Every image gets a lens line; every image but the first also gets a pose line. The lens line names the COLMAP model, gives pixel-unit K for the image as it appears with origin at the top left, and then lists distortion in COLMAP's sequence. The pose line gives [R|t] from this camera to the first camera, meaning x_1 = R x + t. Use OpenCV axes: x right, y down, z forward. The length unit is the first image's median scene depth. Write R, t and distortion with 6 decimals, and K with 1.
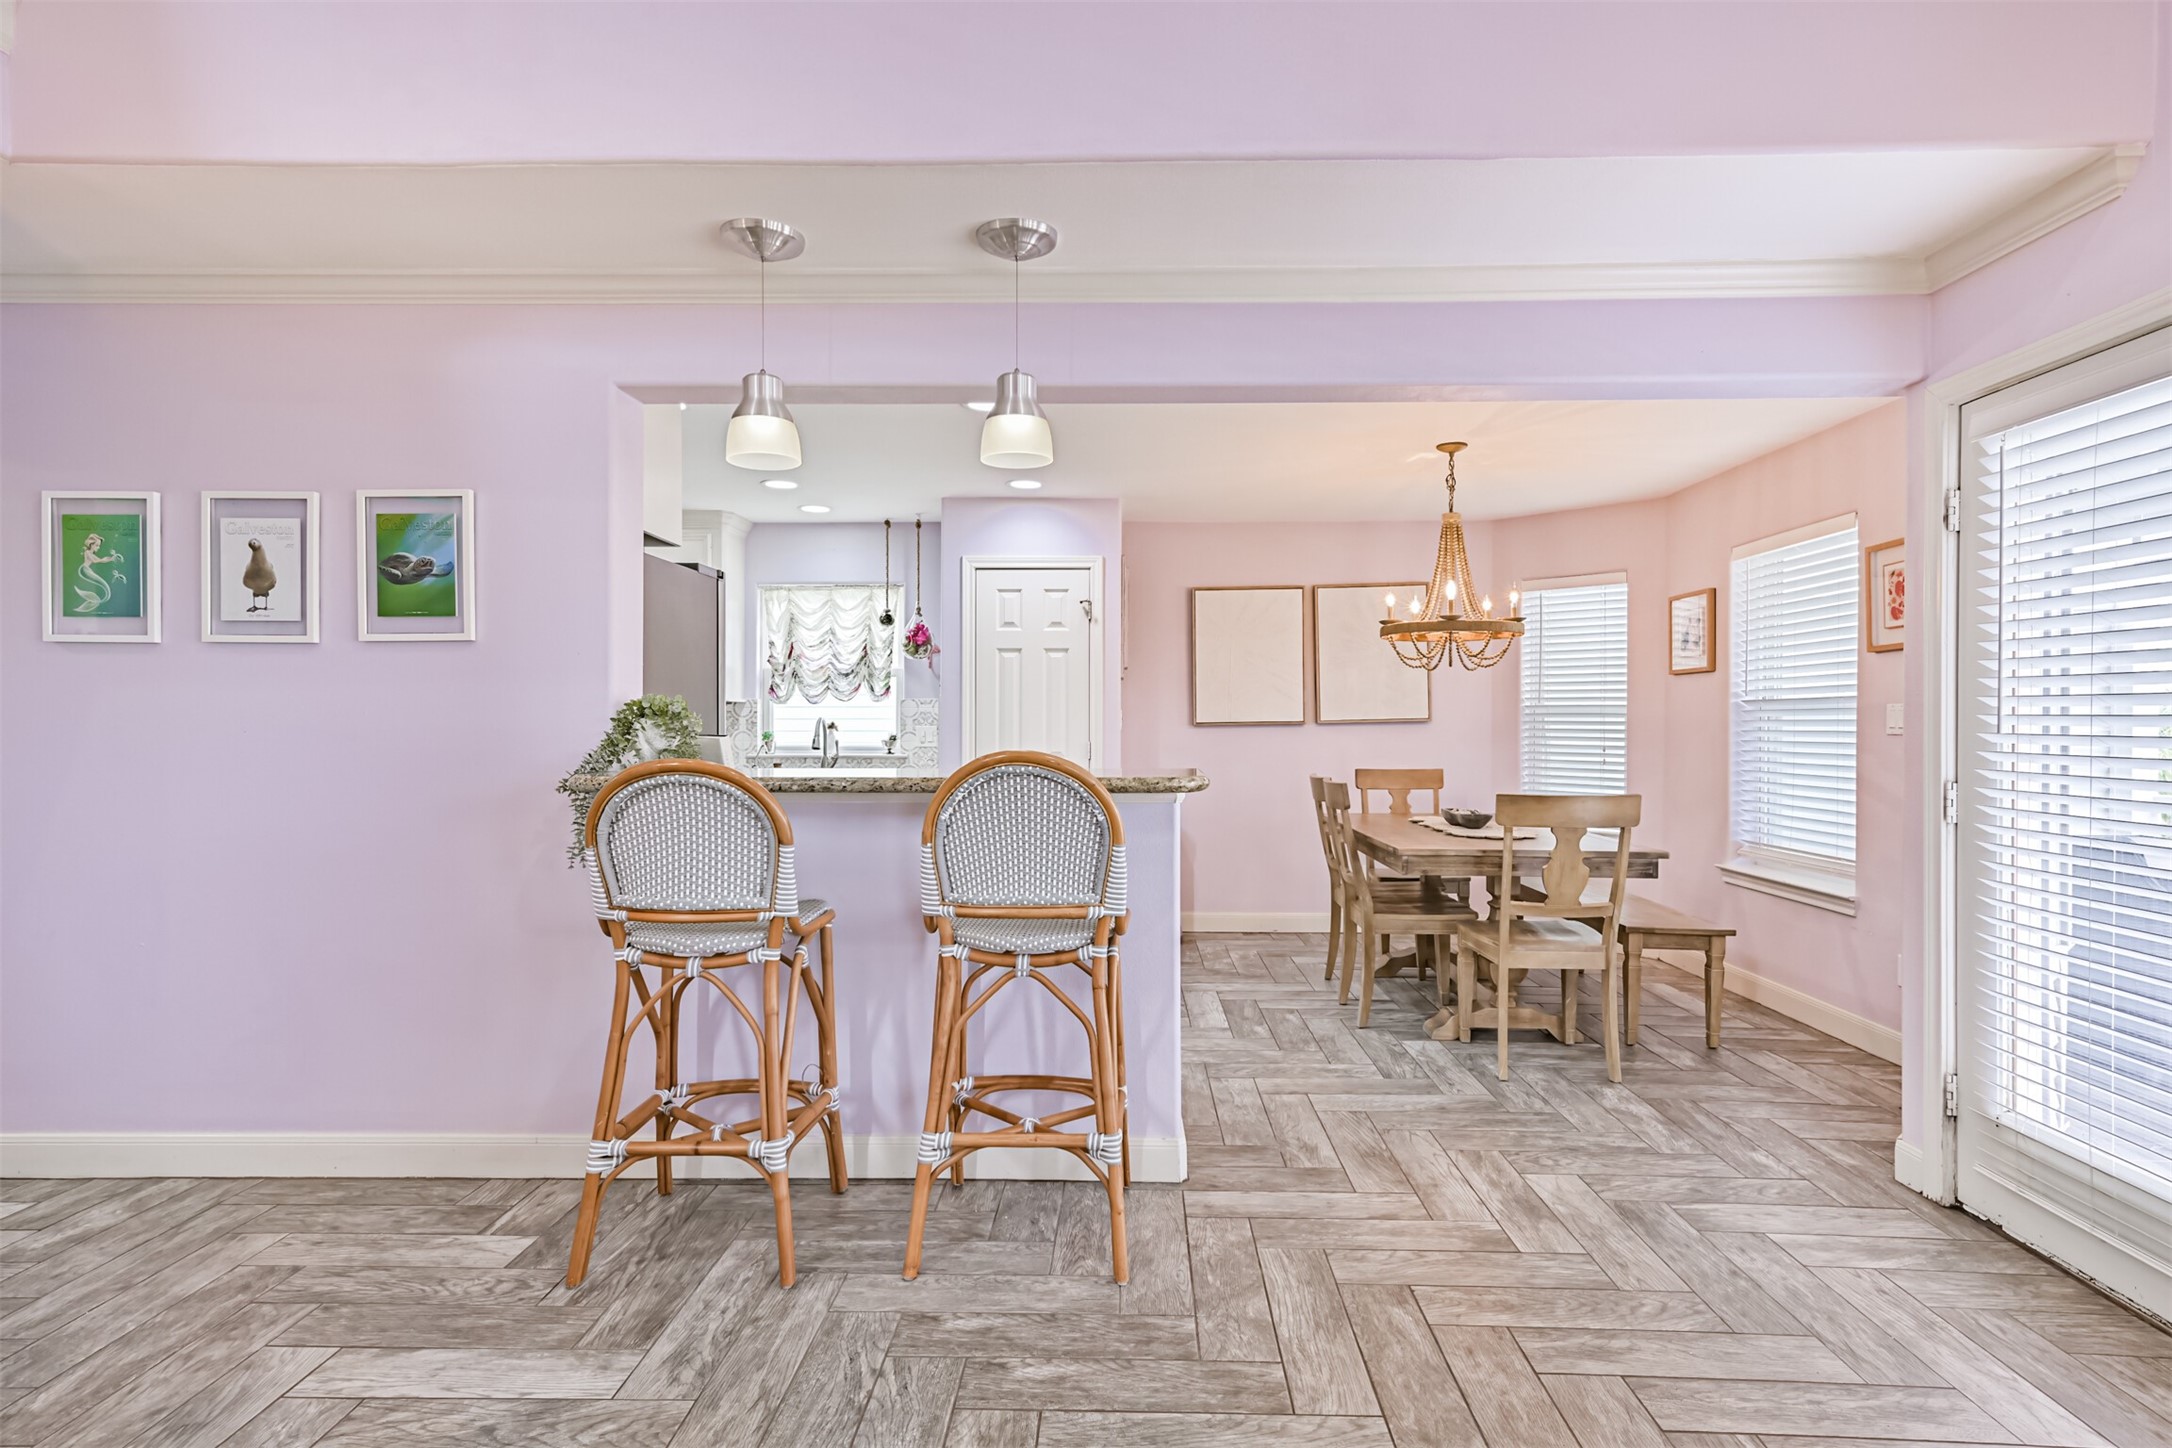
lens RADIAL K [[1097.1, 0, 1097.2], [0, 1097.1, 727.8], [0, 0, 1]] dist [0.012274, -0.000090]
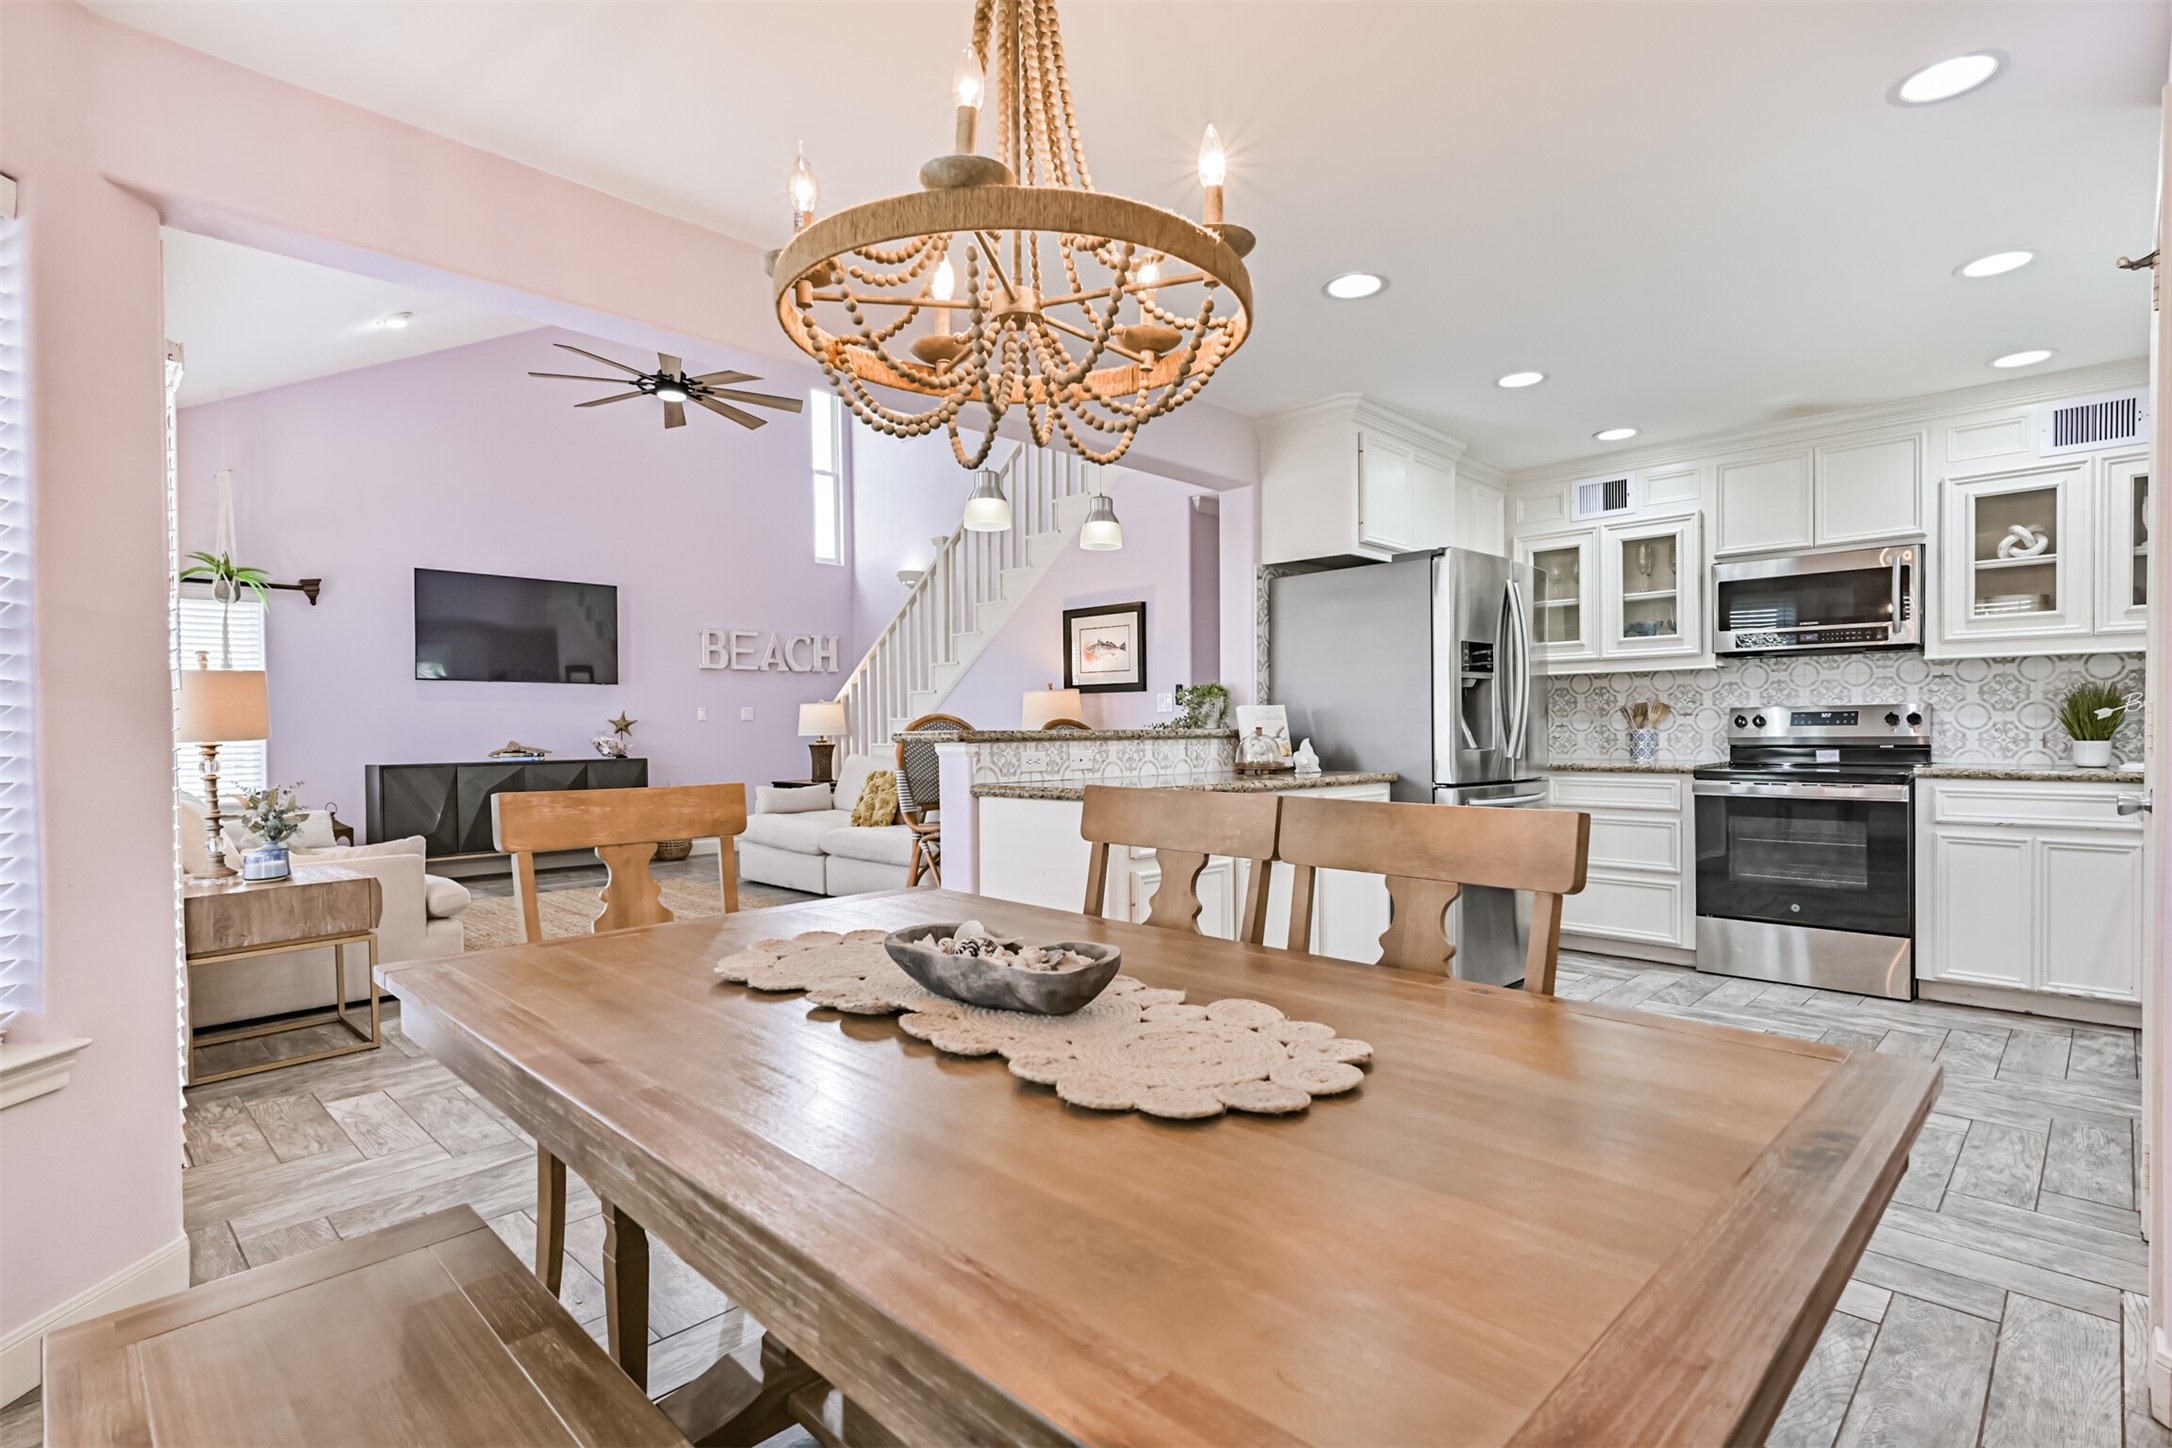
lens RADIAL K [[1045.6, 0, 1095.7], [0, 1045.6, 740.3], [0, 0, 1]] dist [0.004655, 0.000242]
pose [[-0.681826, 0.012390, -0.731409, 0.573909], [0.004646, 0.999910, 0.012607, 0.024852], [0.731499, 0.005197, -0.681822, 1.346346]]
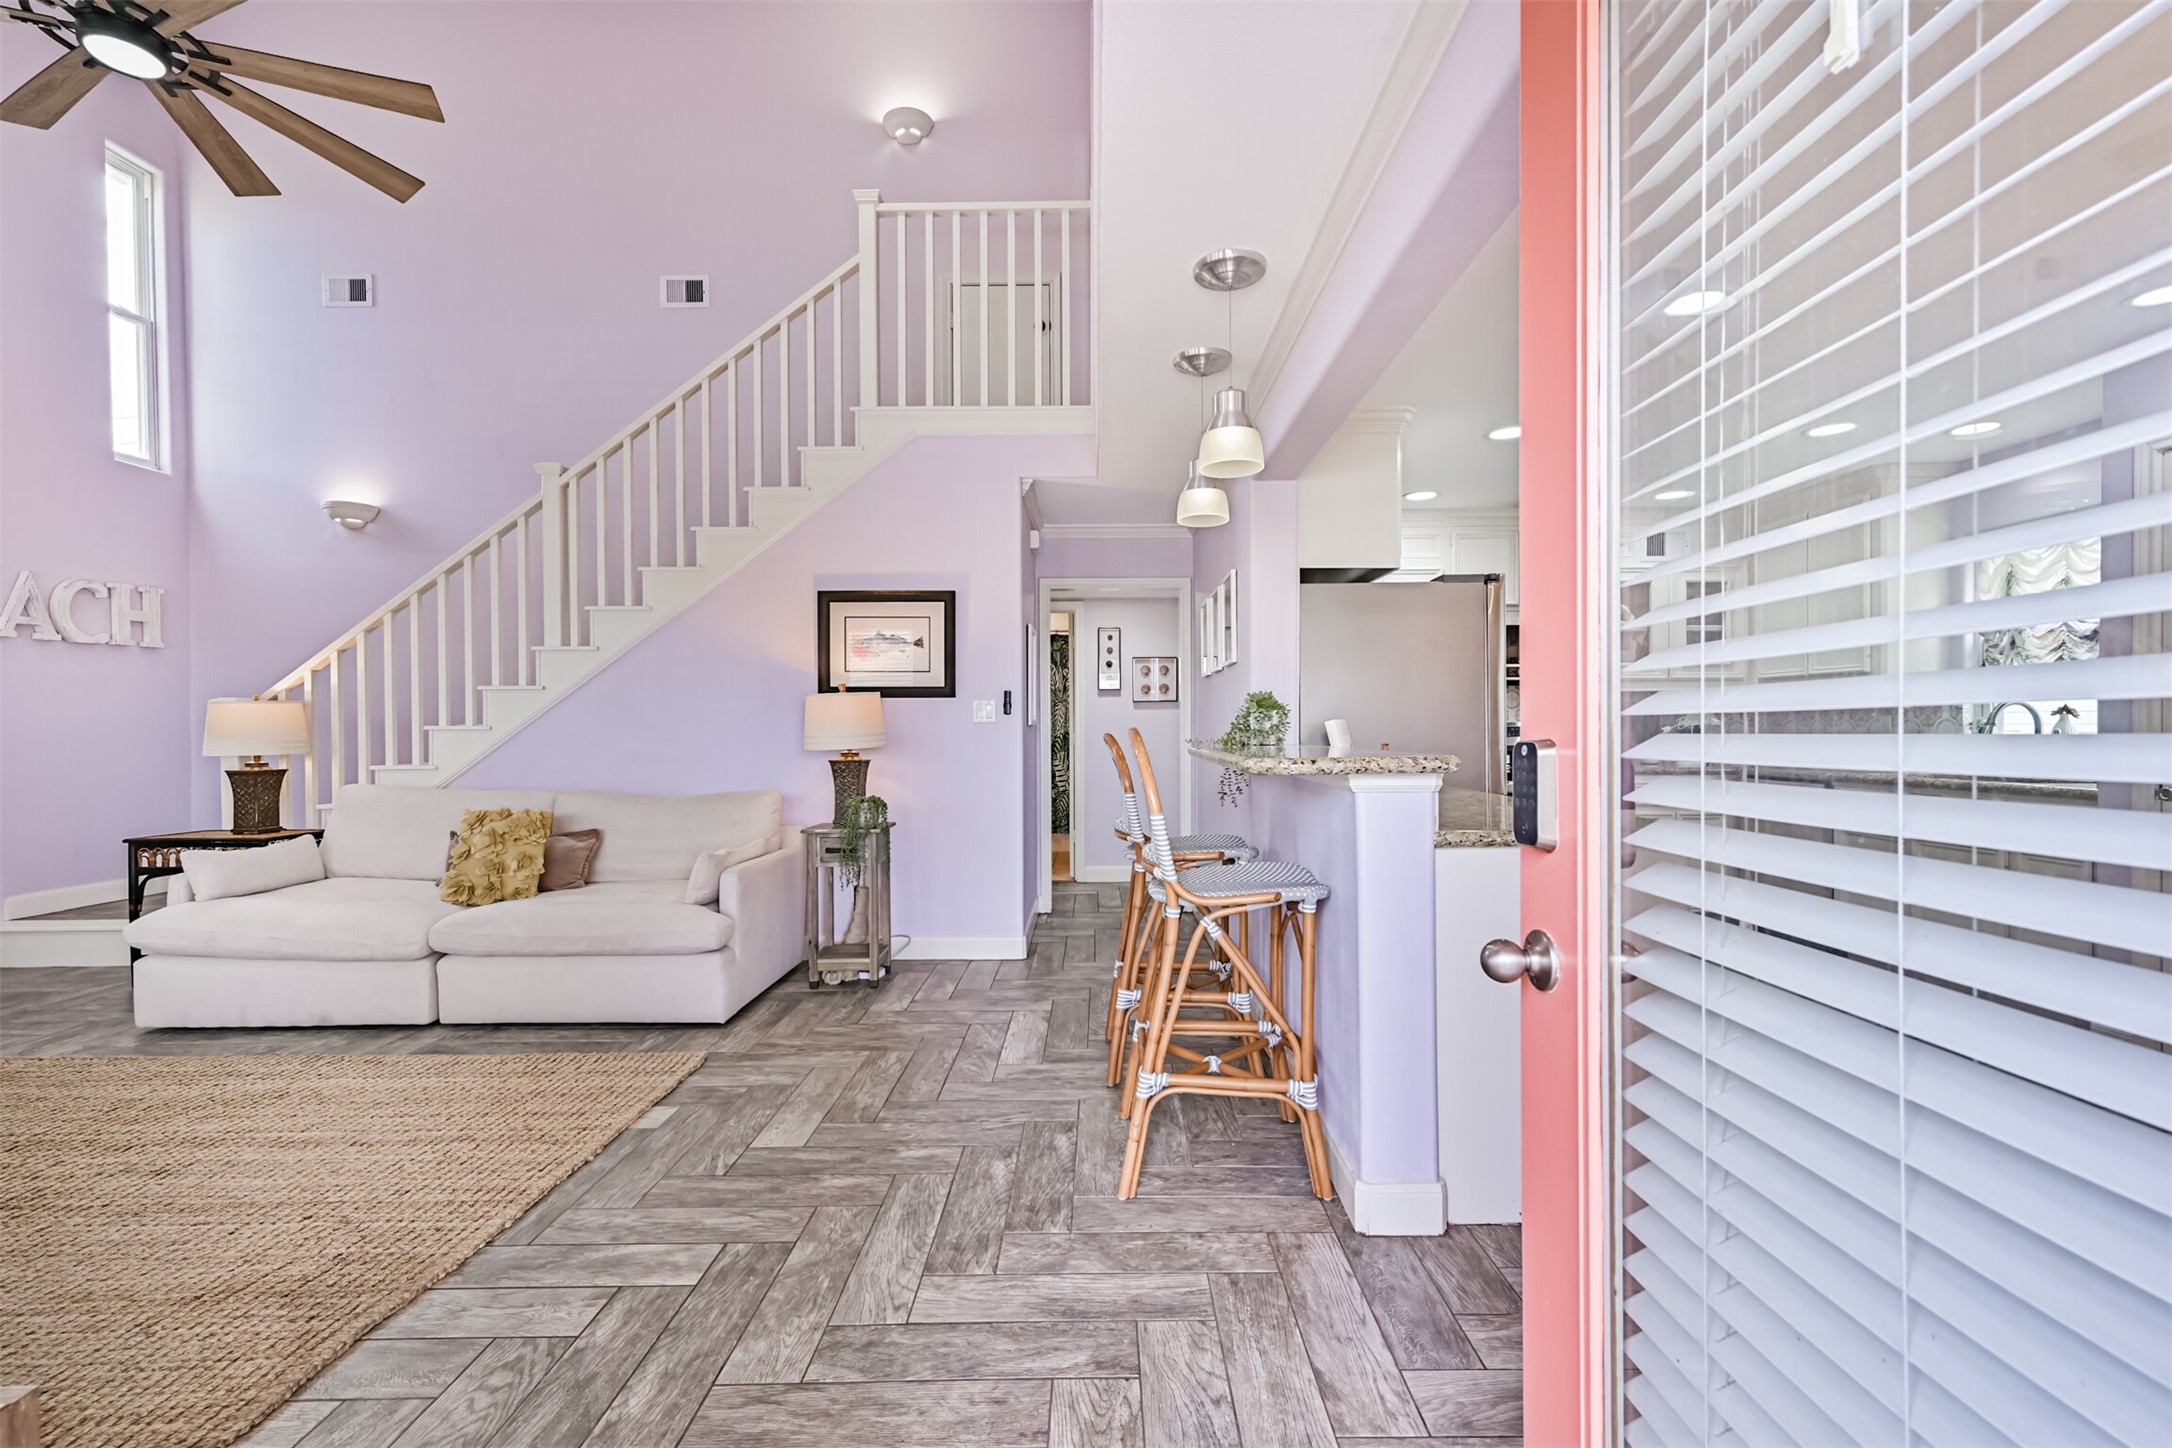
lens RADIAL K [[918.7, 0, 1097.5], [0, 918.7, 729.2], [0, 0, 1]] dist [0.007188, 0.000356]
pose [[0.025447, 0.001705, -0.999675, 0.544983], [0.003461, 0.999992, 0.001794, 0.011222], [0.999670, -0.003506, 0.025441, 0.535075]]
